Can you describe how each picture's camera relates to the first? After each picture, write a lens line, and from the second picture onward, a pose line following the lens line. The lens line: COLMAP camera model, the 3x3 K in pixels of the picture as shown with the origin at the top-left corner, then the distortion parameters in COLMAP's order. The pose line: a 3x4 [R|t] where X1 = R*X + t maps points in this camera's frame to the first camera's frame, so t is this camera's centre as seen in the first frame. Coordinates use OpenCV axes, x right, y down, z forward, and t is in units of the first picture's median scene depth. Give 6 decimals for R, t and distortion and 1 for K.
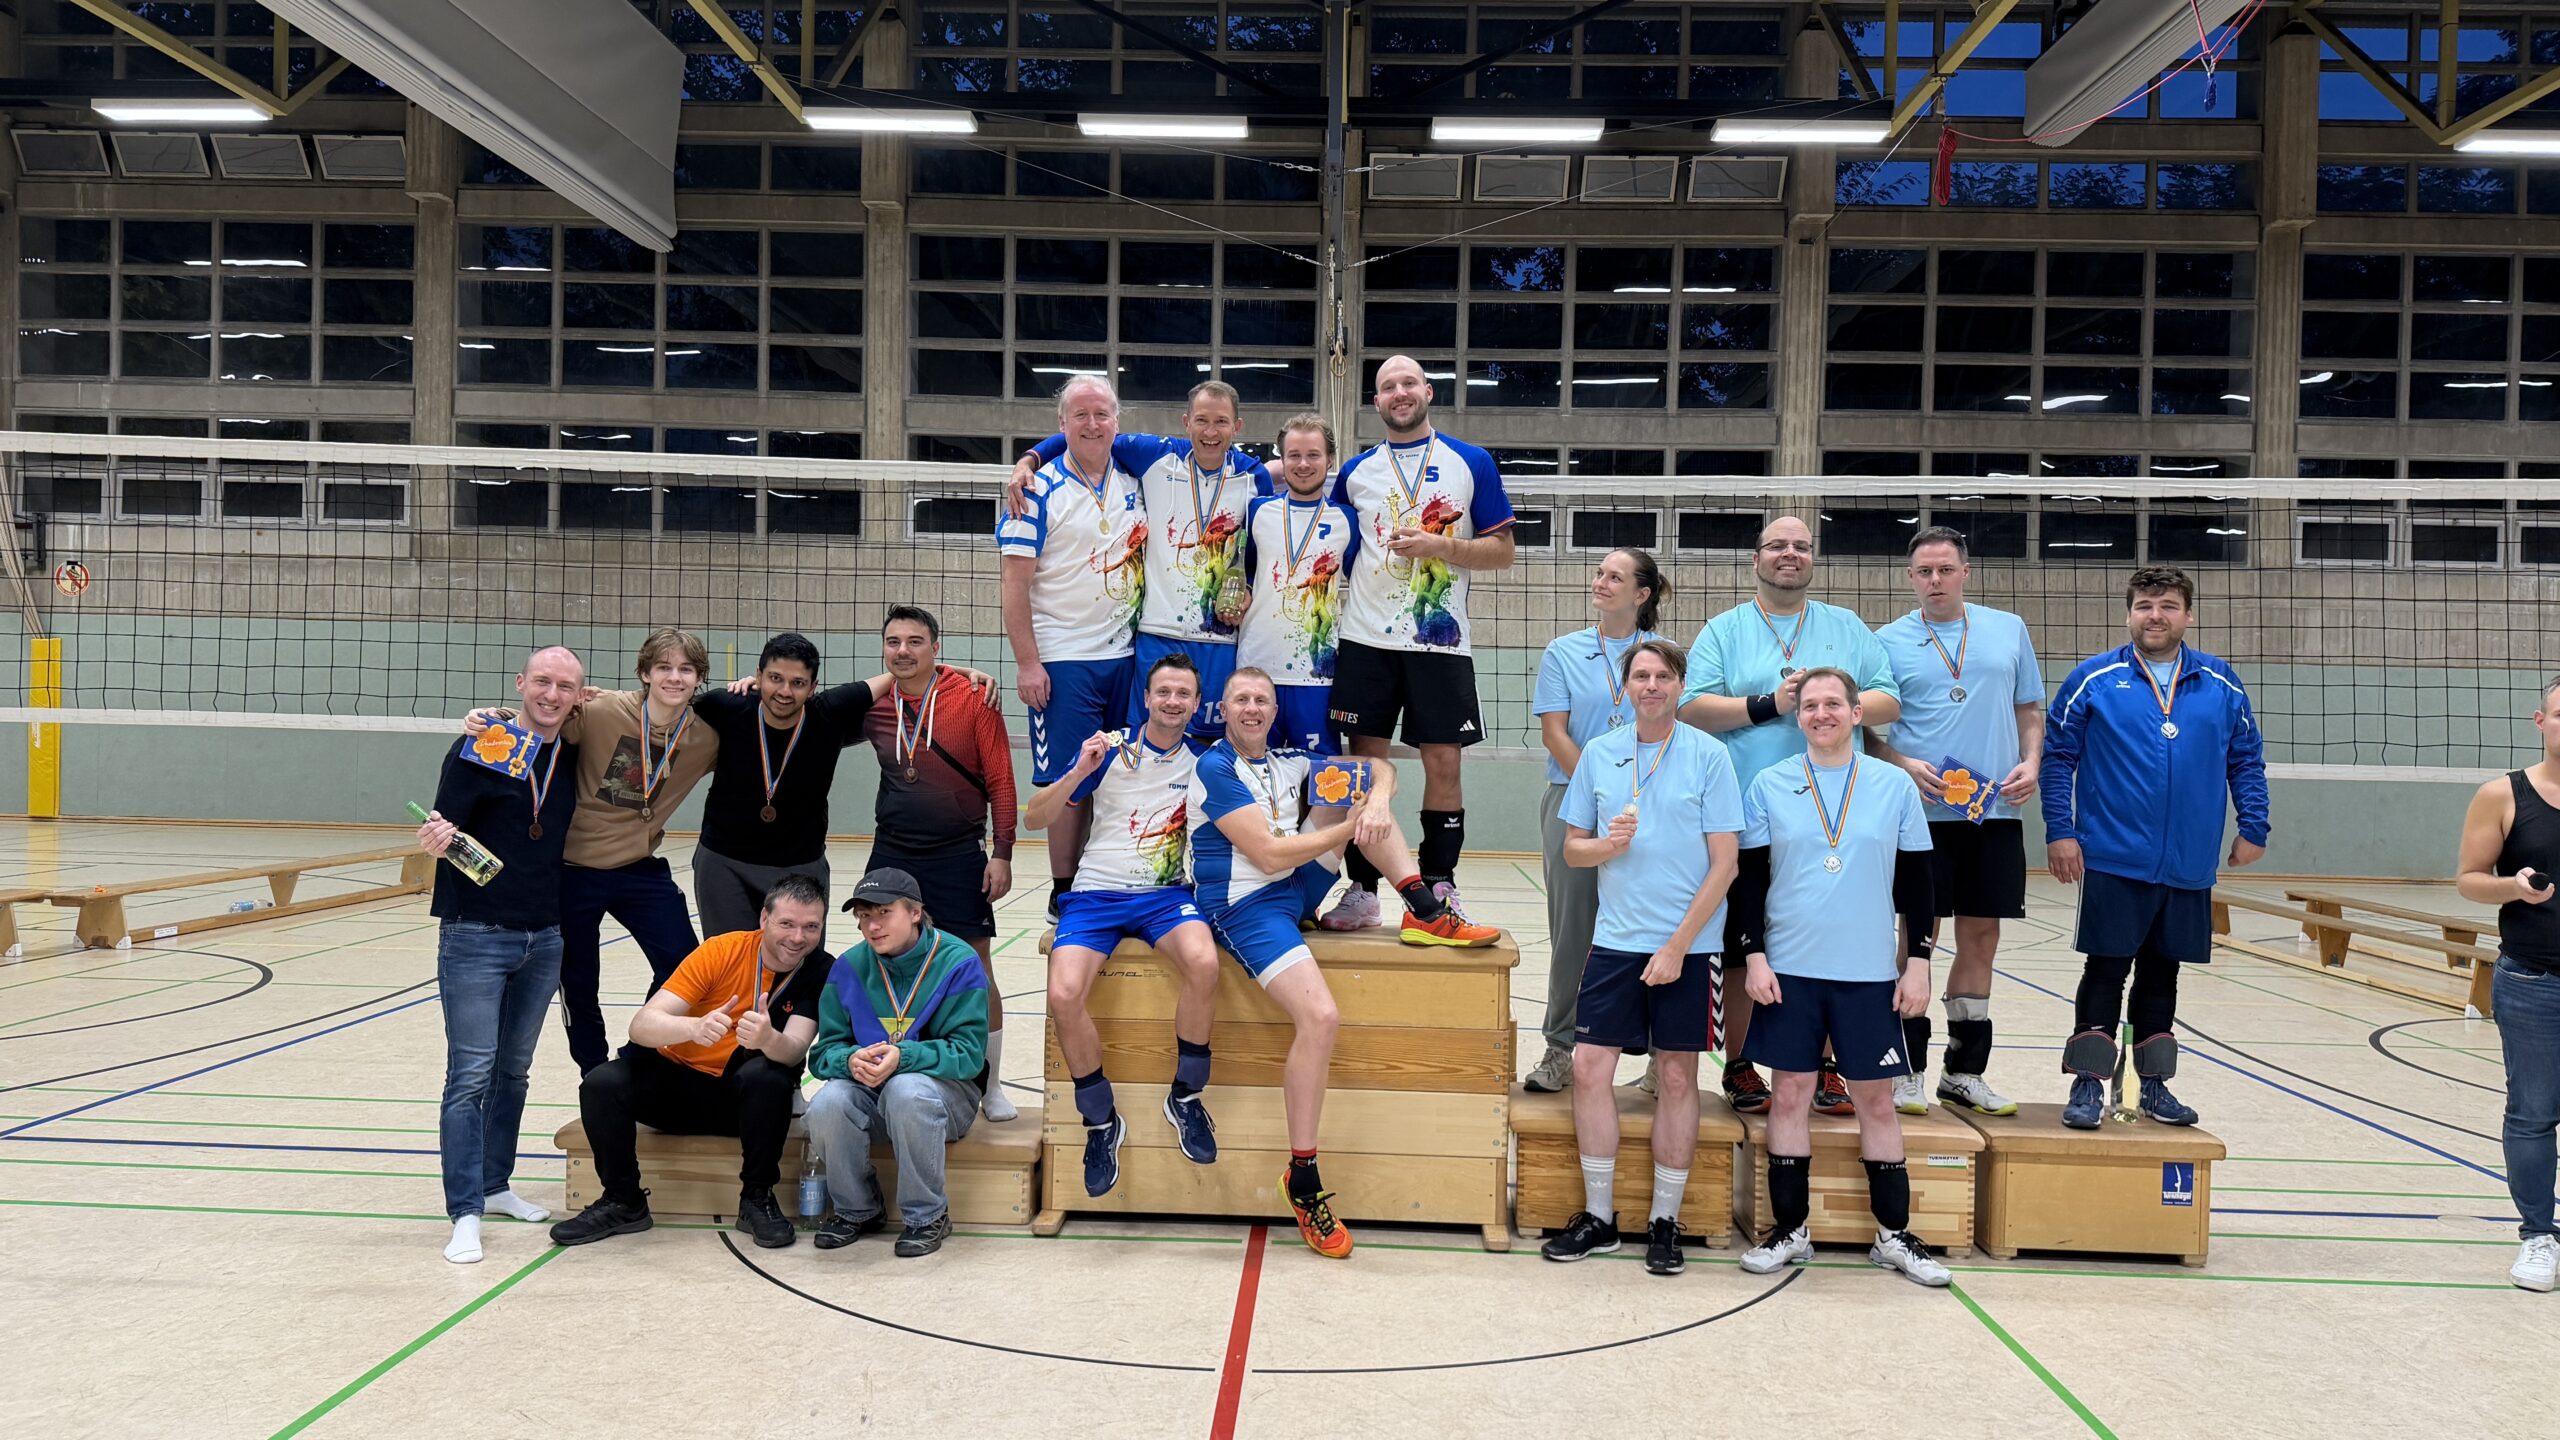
lens RADIAL K [[1709.0, 0, 1291.3], [0, 1709.0, 715.5], [0, 0, 1]] dist [-0.025621, 0.000366]
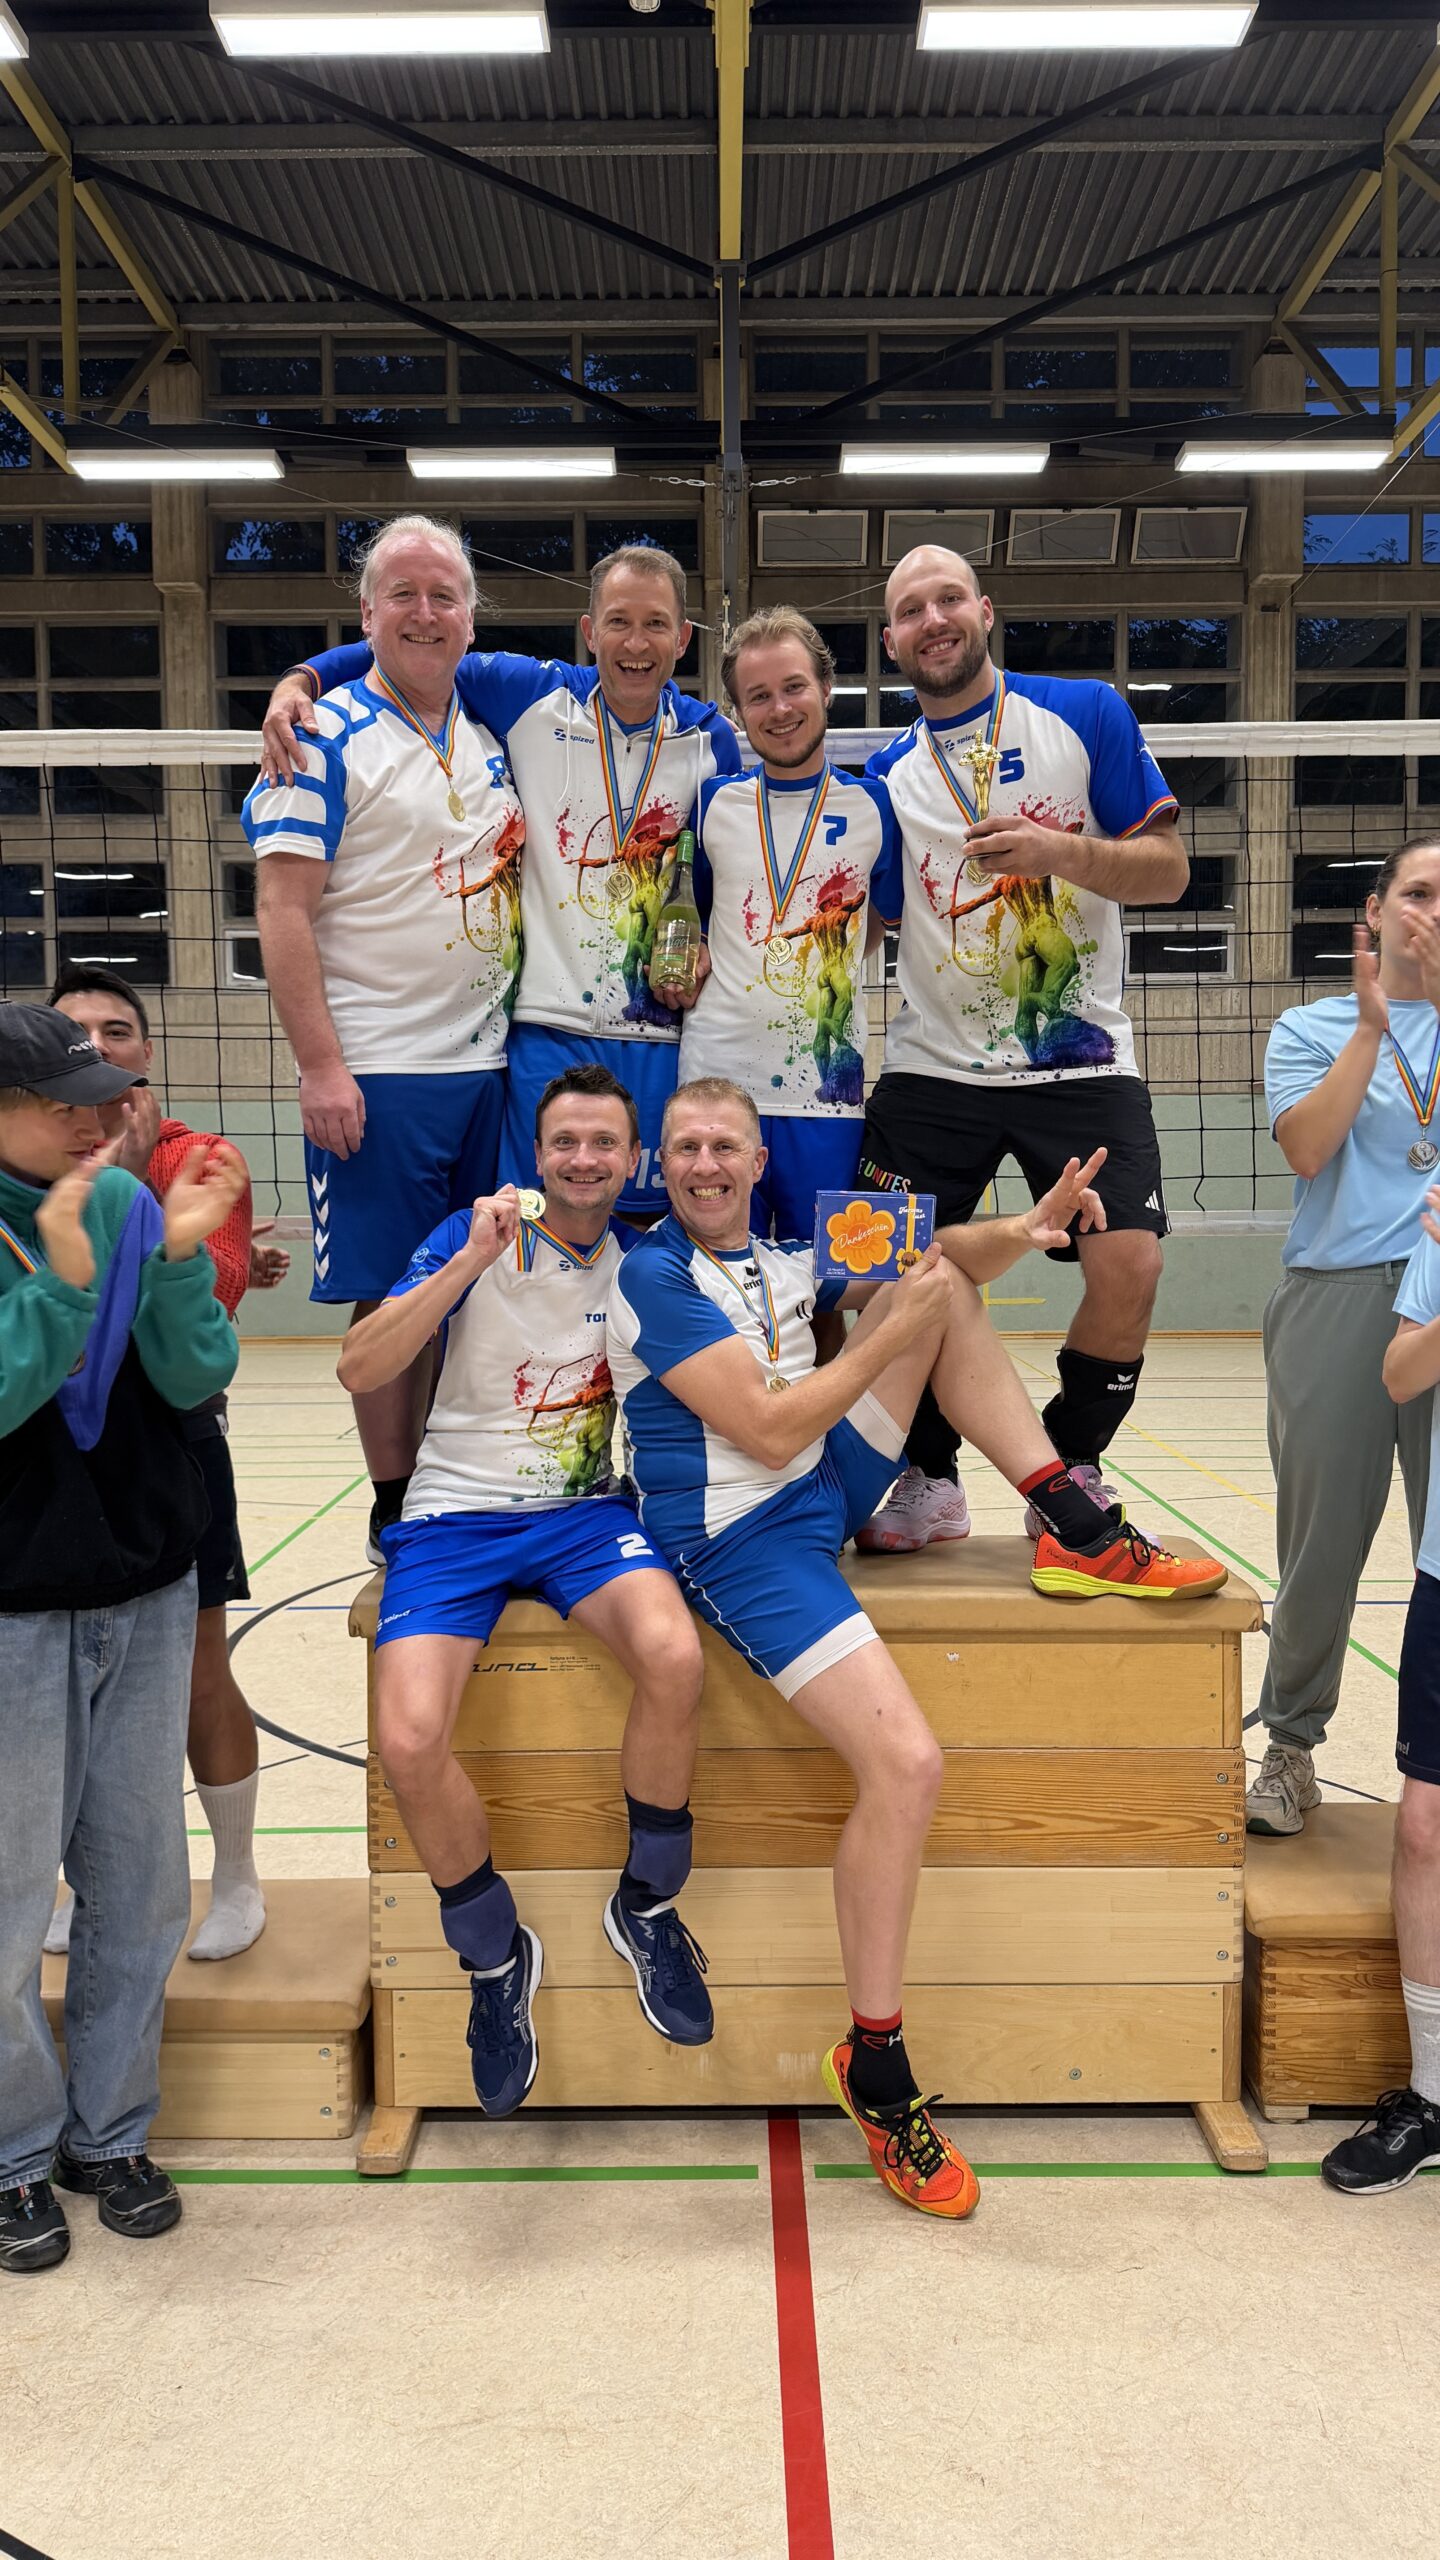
lens RADIAL K [[1709.0, 0, 716.6], [0, 1709.0, 1302.9], [0, 0, 1]] dist [-0.025621, 0.000366]
pose [[0.998969, -0.032937, 0.031252, -0.044957], [0.030676, 0.997059, 0.070231, 0.003746], [-0.033474, -0.069200, 0.997041, 0.453030]]
